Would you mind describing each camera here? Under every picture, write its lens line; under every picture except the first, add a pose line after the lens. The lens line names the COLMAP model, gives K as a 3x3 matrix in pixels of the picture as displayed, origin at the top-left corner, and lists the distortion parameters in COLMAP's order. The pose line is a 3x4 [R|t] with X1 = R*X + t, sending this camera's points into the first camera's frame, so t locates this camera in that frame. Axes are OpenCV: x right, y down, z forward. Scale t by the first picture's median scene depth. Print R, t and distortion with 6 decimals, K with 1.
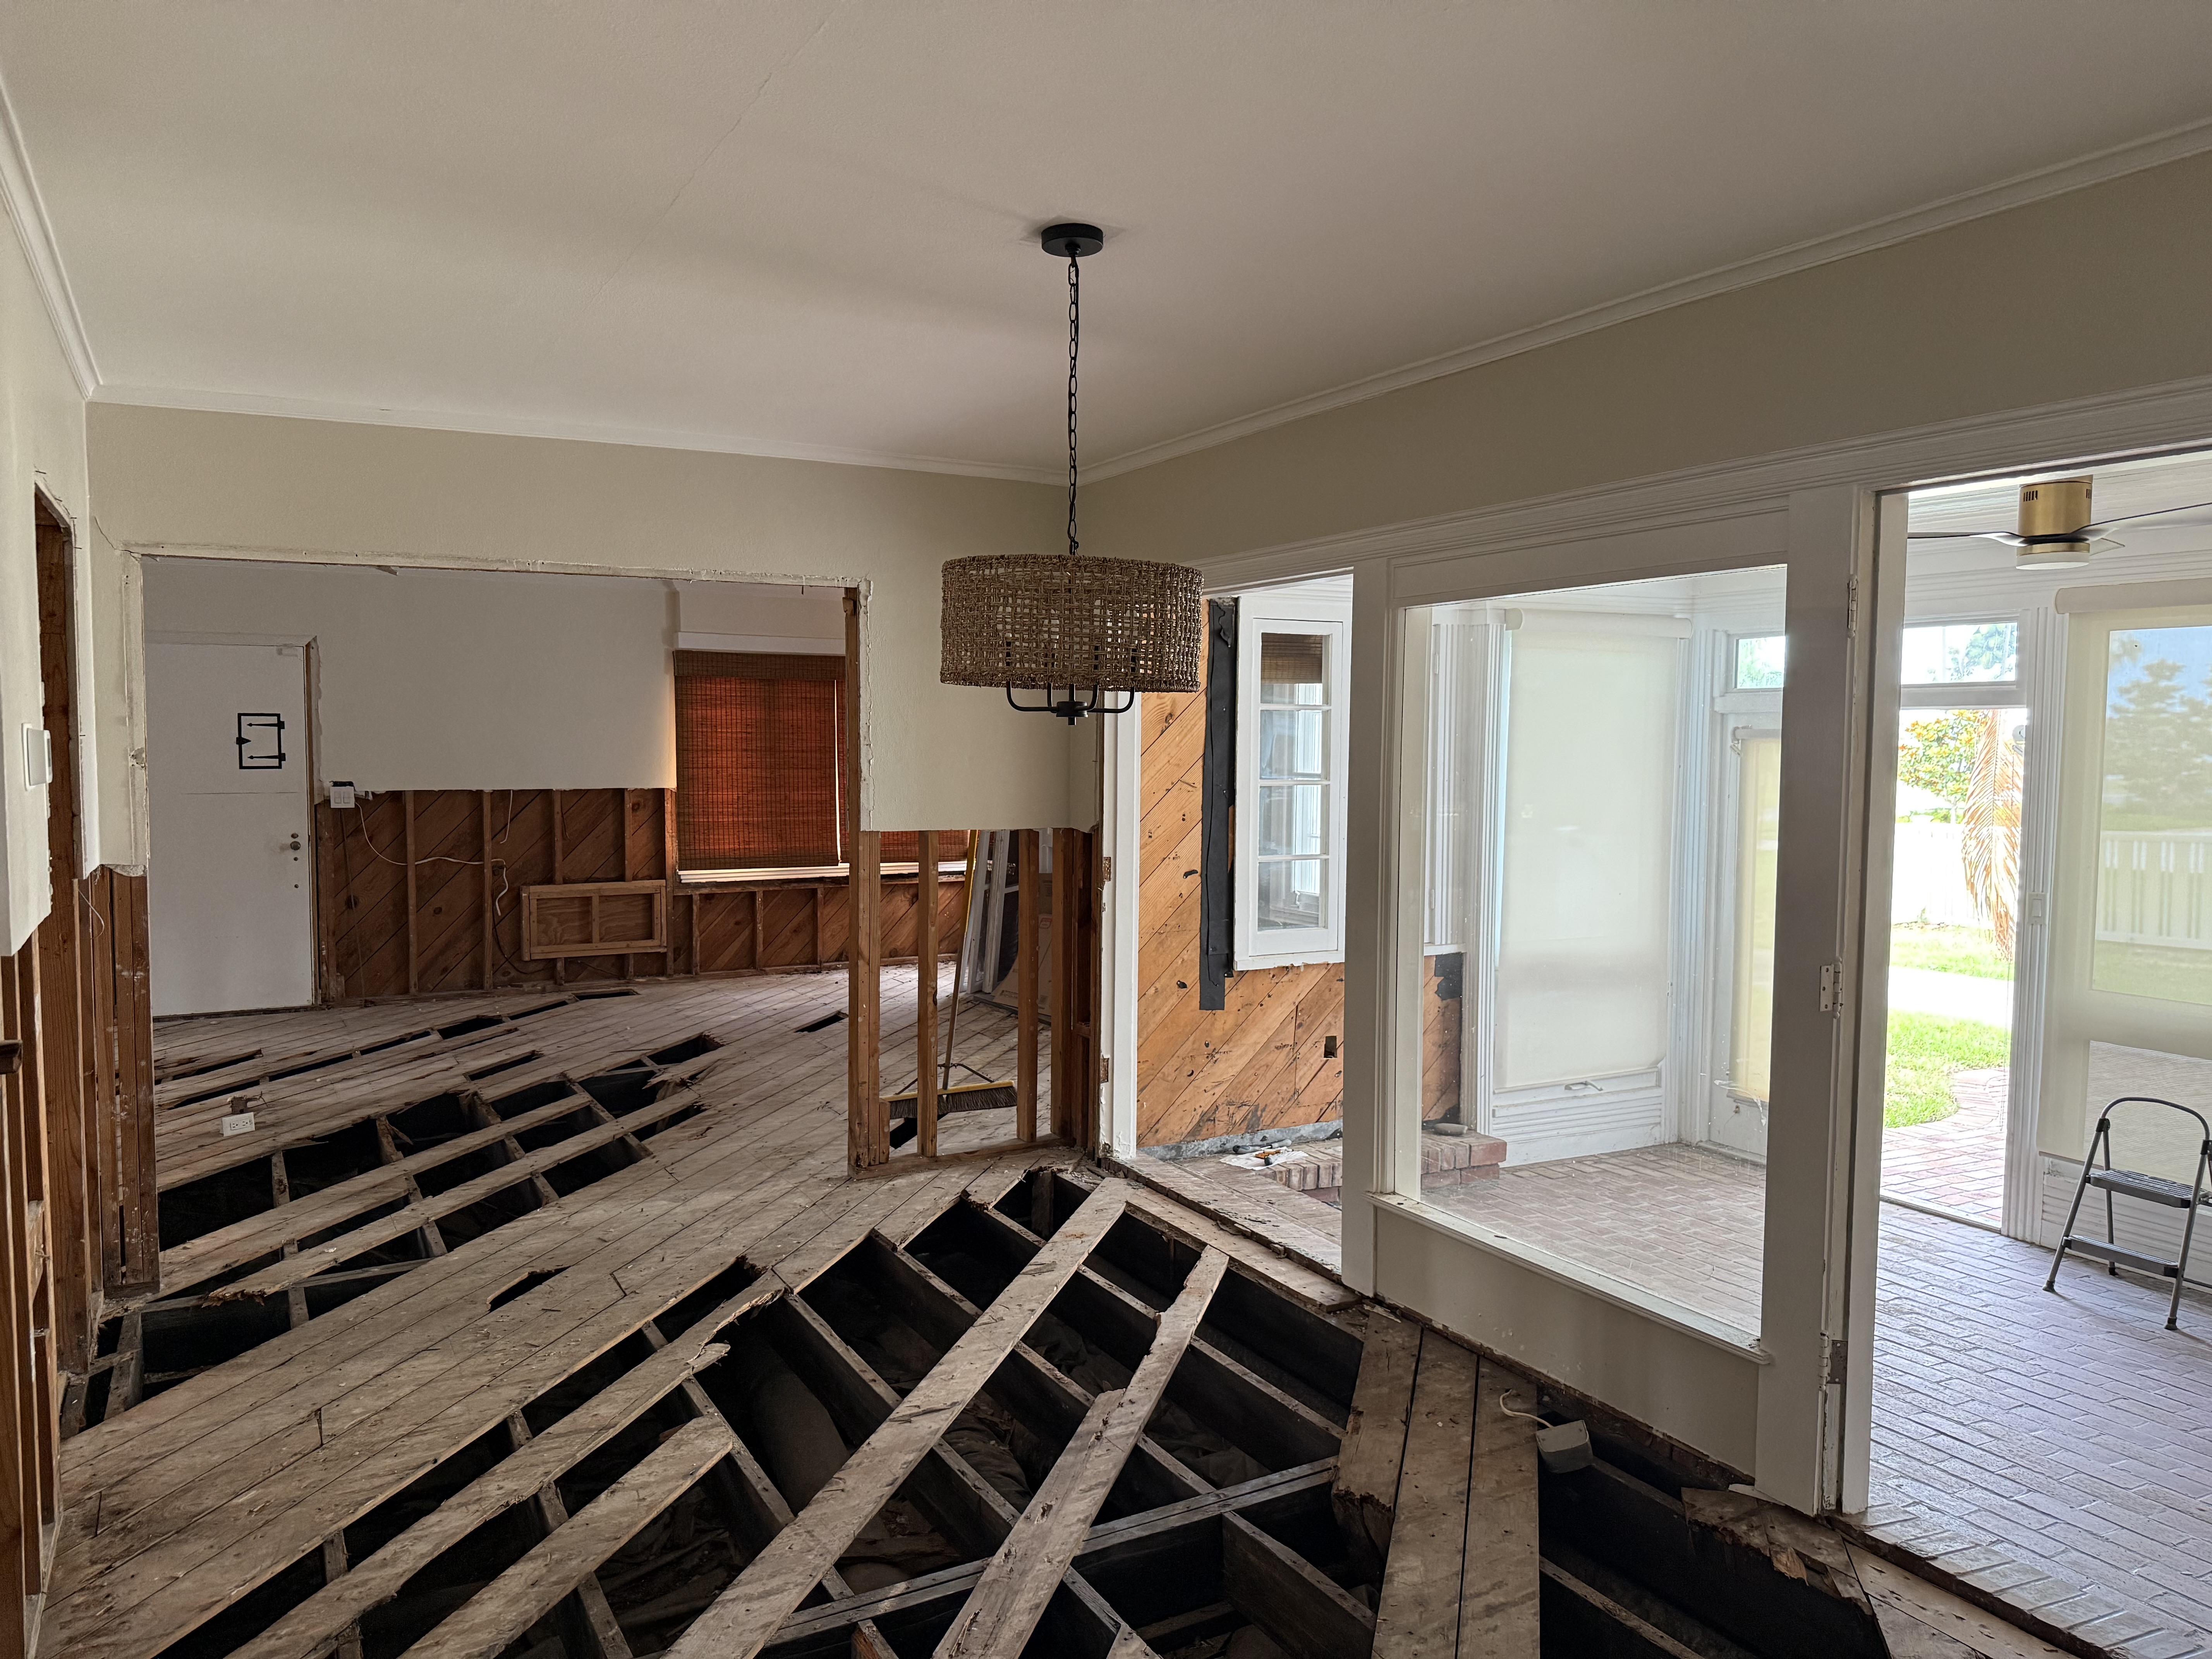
lens RADIAL K [[1584.6, 0, 1106.0], [0, 1584.6, 829.5], [0, 0, 1]] dist [0.200228, -0.446322]
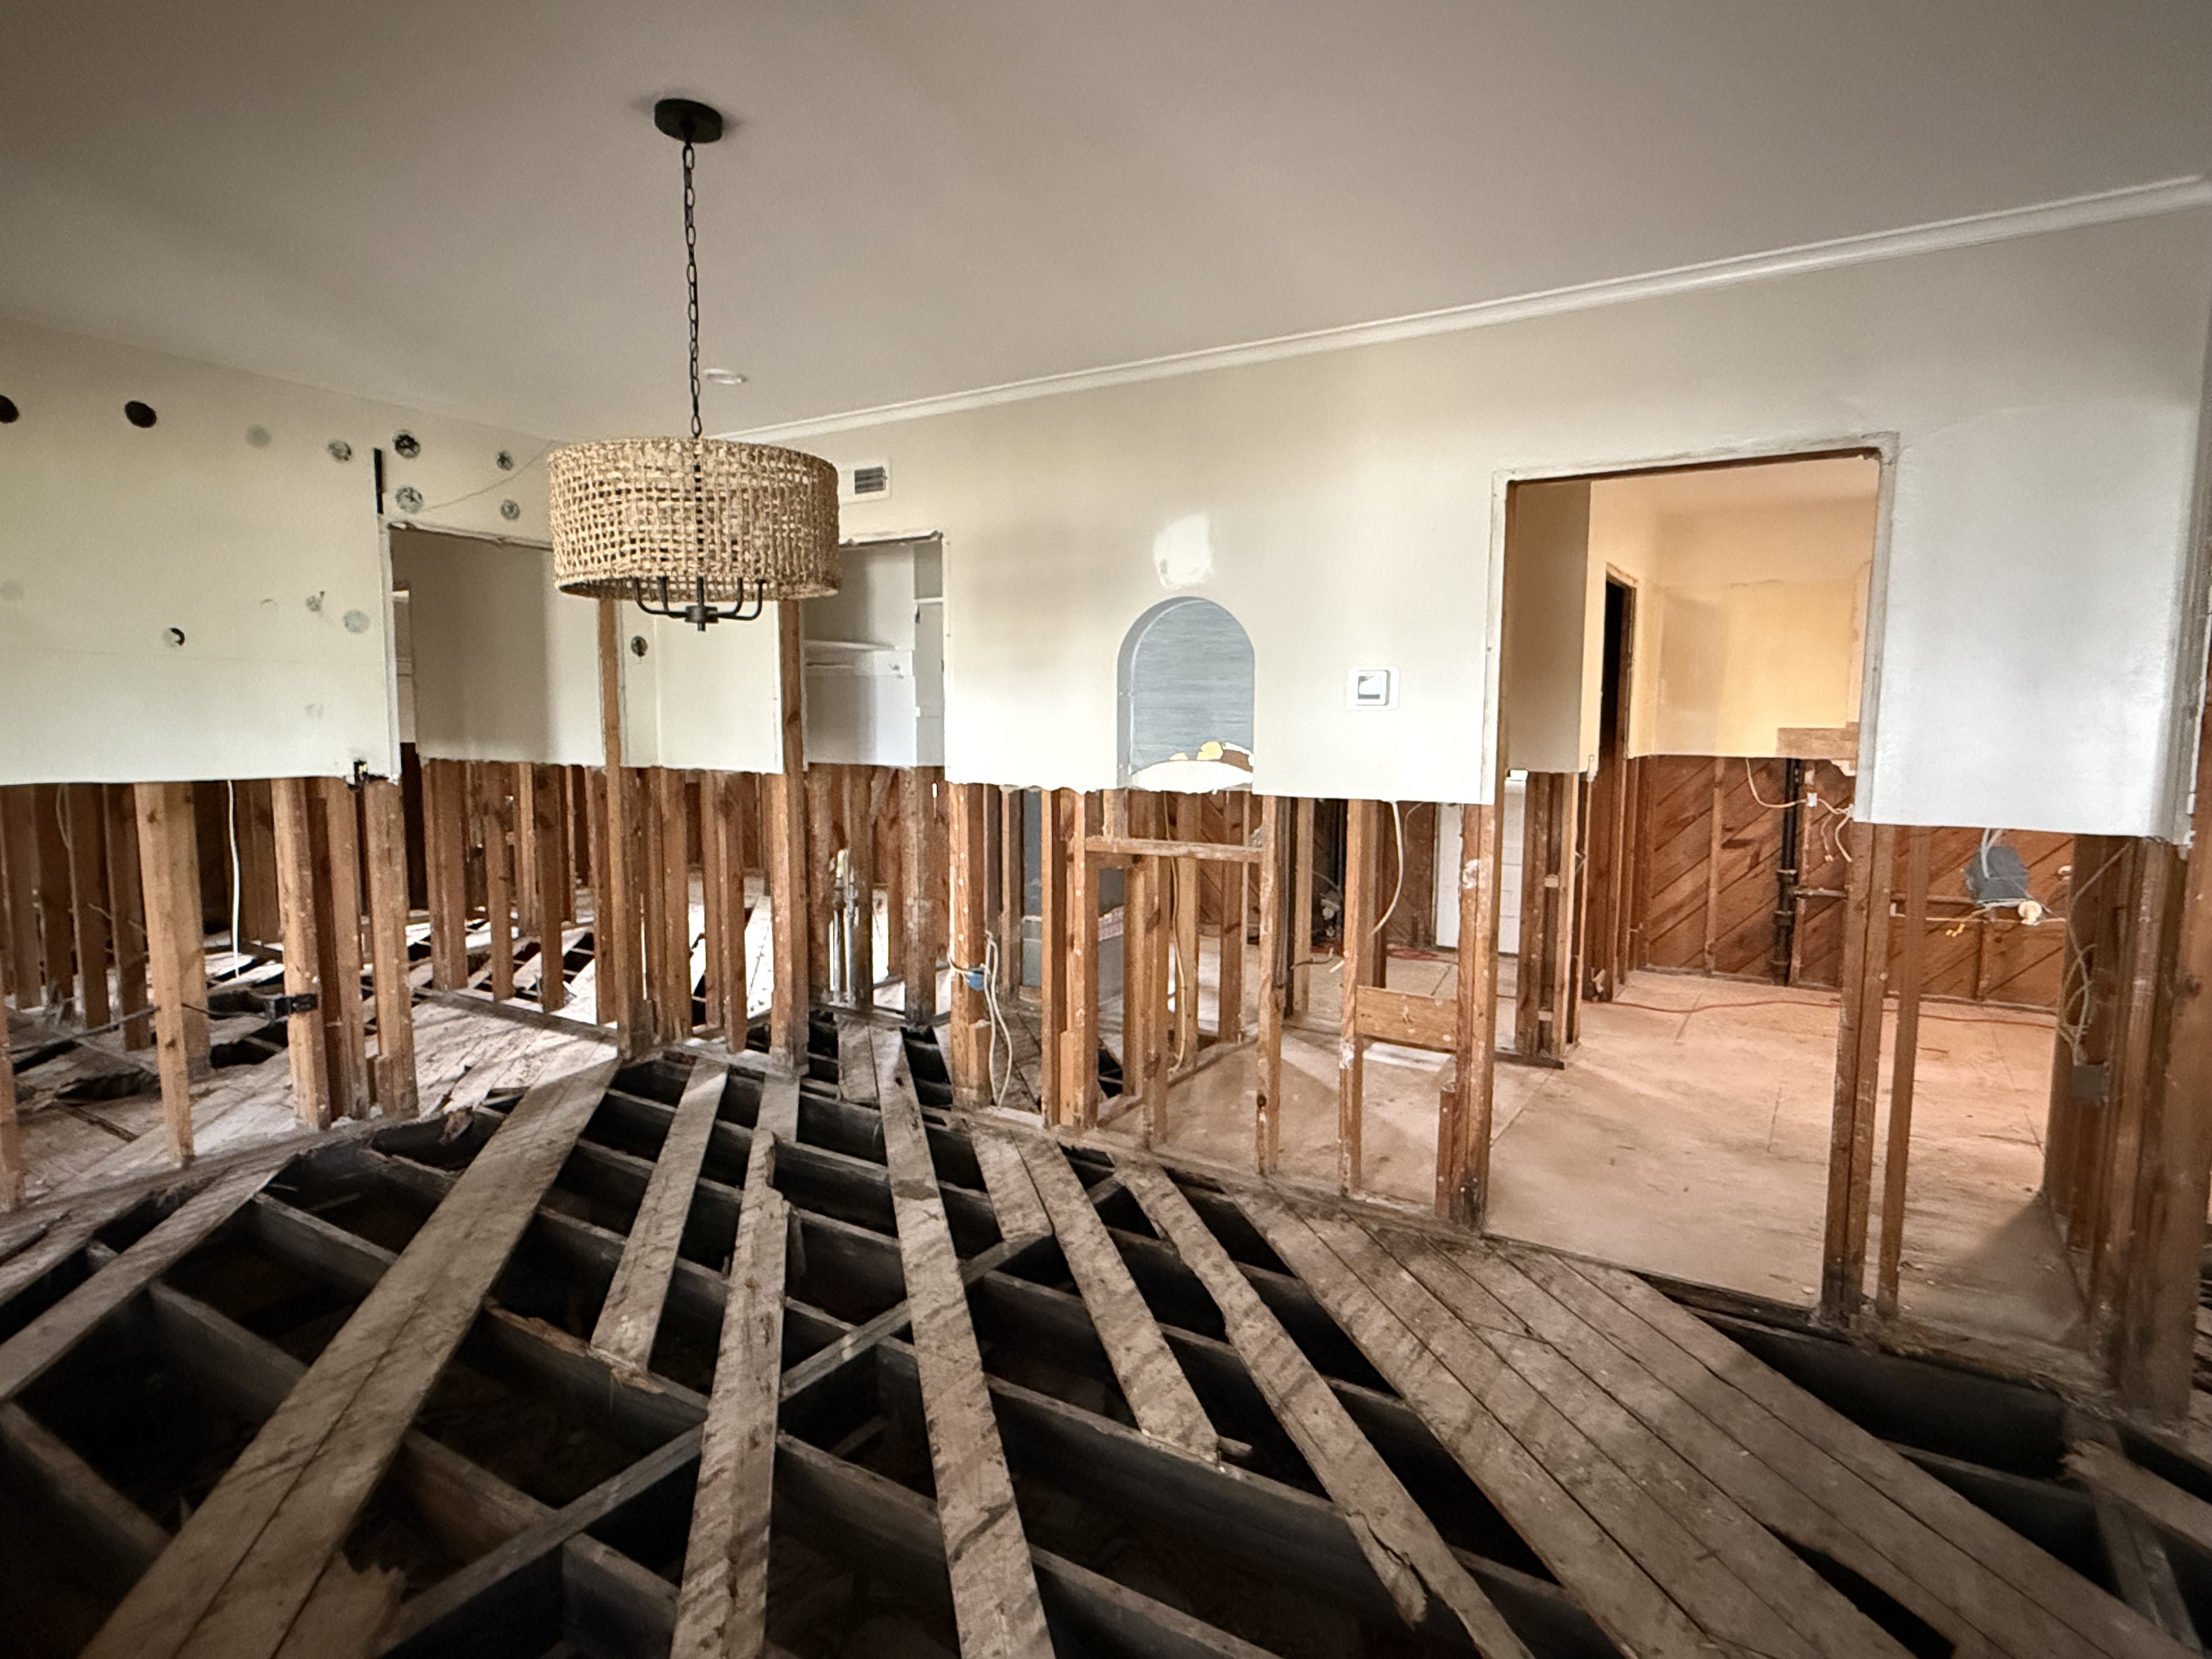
lens RADIAL K [[1140.3, 0, 1106.0], [0, 1140.3, 829.5], [0, 0, 1]] dist [-0.002051, -0.000566]
pose [[-0.871303, 0.036757, -0.489367, 0.103982], [-0.042532, 0.987783, 0.149921, -0.061387], [0.488899, 0.151440, -0.859095, 1.678557]]
